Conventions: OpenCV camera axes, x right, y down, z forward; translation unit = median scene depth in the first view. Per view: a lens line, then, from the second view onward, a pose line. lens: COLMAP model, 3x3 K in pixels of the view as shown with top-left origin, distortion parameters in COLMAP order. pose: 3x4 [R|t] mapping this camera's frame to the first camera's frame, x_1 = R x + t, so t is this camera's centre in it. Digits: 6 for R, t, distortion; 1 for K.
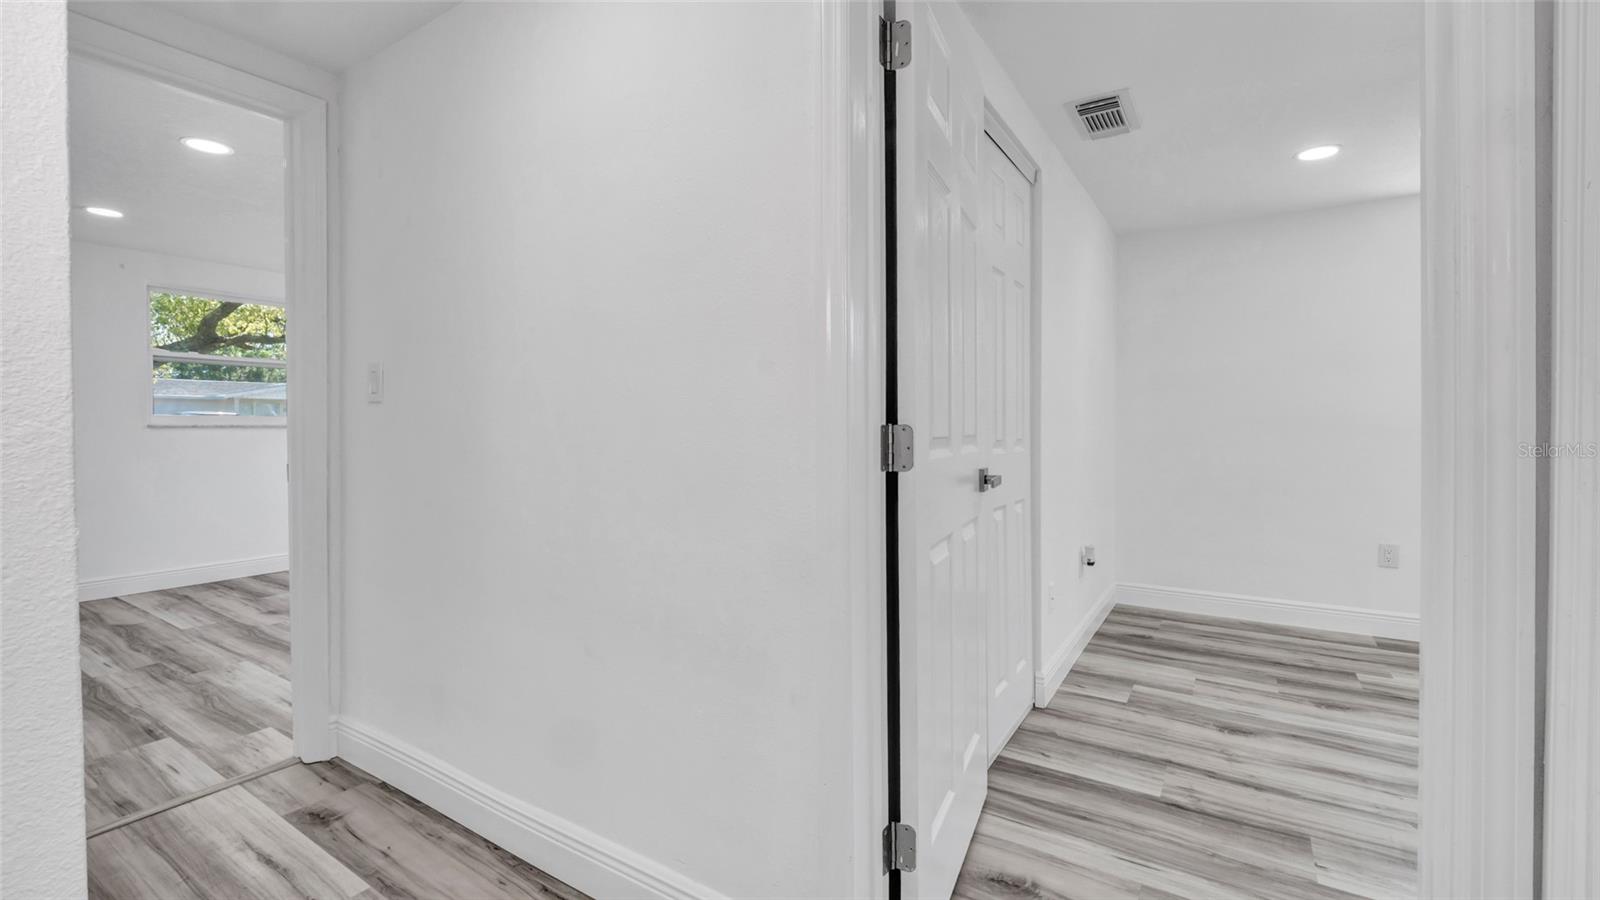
lens RADIAL K [[681.0, 0, 797.9], [0, 681.0, 435.6], [0, 0, 1]] dist [-0.006518, -0.000218]
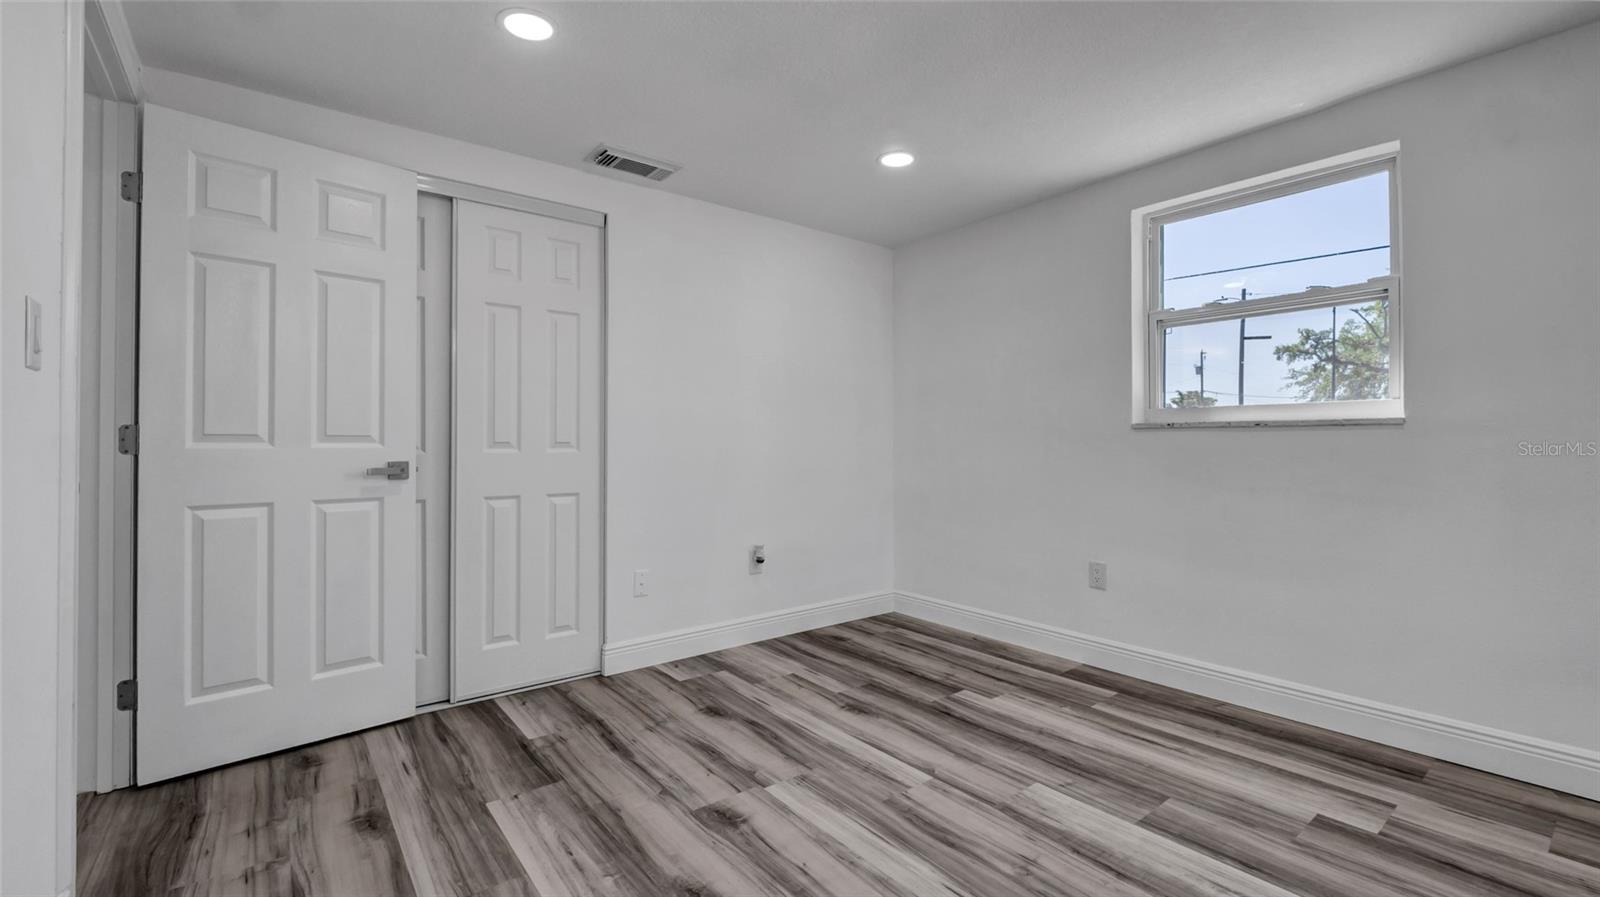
lens RADIAL K [[676.5, 0, 795.3], [0, 676.5, 436.2], [0, 0, 1]] dist [0.014833, -0.013077]
pose [[0.944180, -0.000816, -0.329428, 0.966301], [-0.005516, 0.999818, -0.018287, 0.012859], [0.329383, 0.019083, 0.944004, 0.012668]]
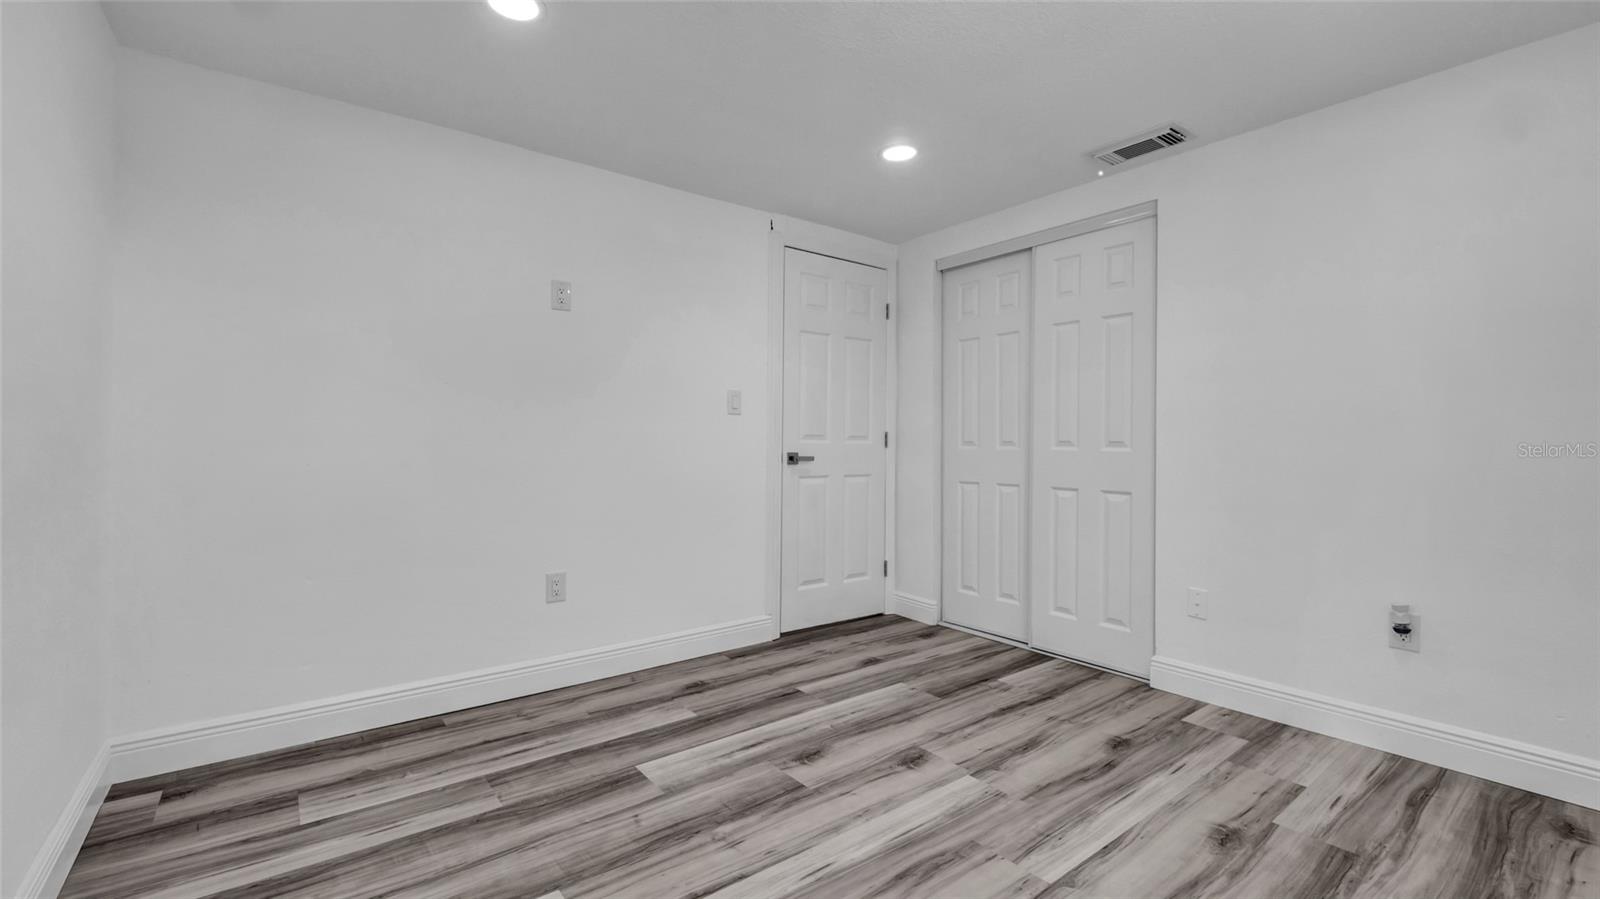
lens RADIAL K [[681.0, 0, 797.9], [0, 681.0, 435.1], [0, 0, 1]] dist [-0.006518, -0.000218]
pose [[-0.332947, -0.004159, -0.942936, 1.470862], [-0.012070, 0.999927, -0.000149, 0.001522], [0.942868, 0.011332, -0.332973, 0.761650]]
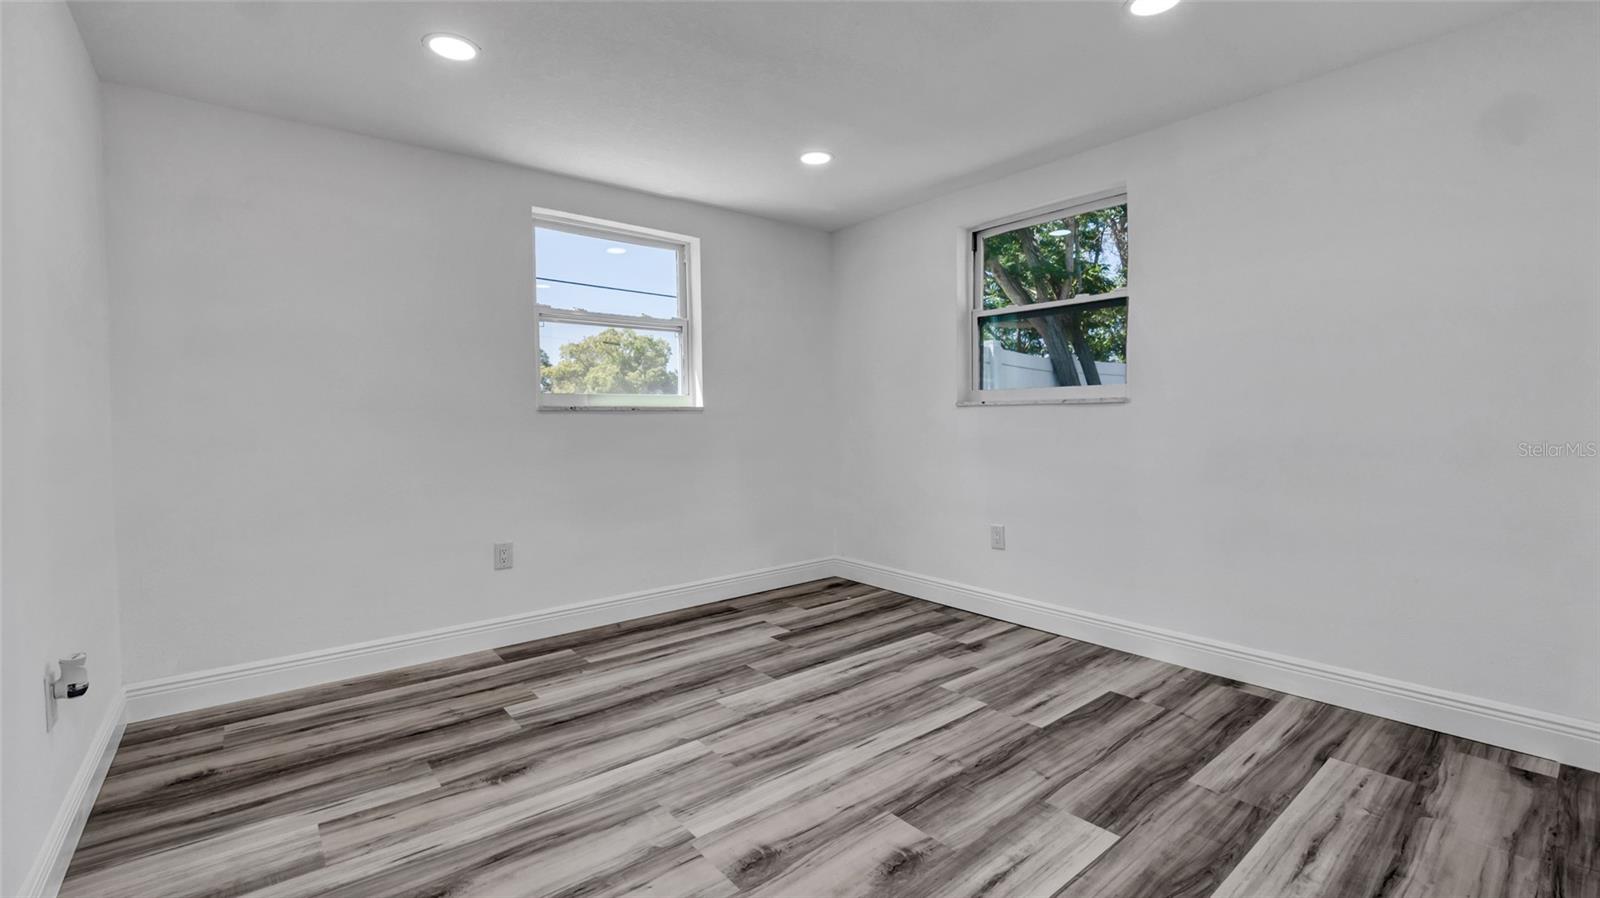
lens RADIAL K [[681.0, 0, 797.9], [0, 681.0, 434.6], [0, 0, 1]] dist [-0.006518, -0.000218]
pose [[0.305912, -0.022076, 0.951804, 0.154749], [0.021297, 0.999640, 0.016340, 0.009300], [-0.951821, 0.015272, 0.306272, 0.416811]]
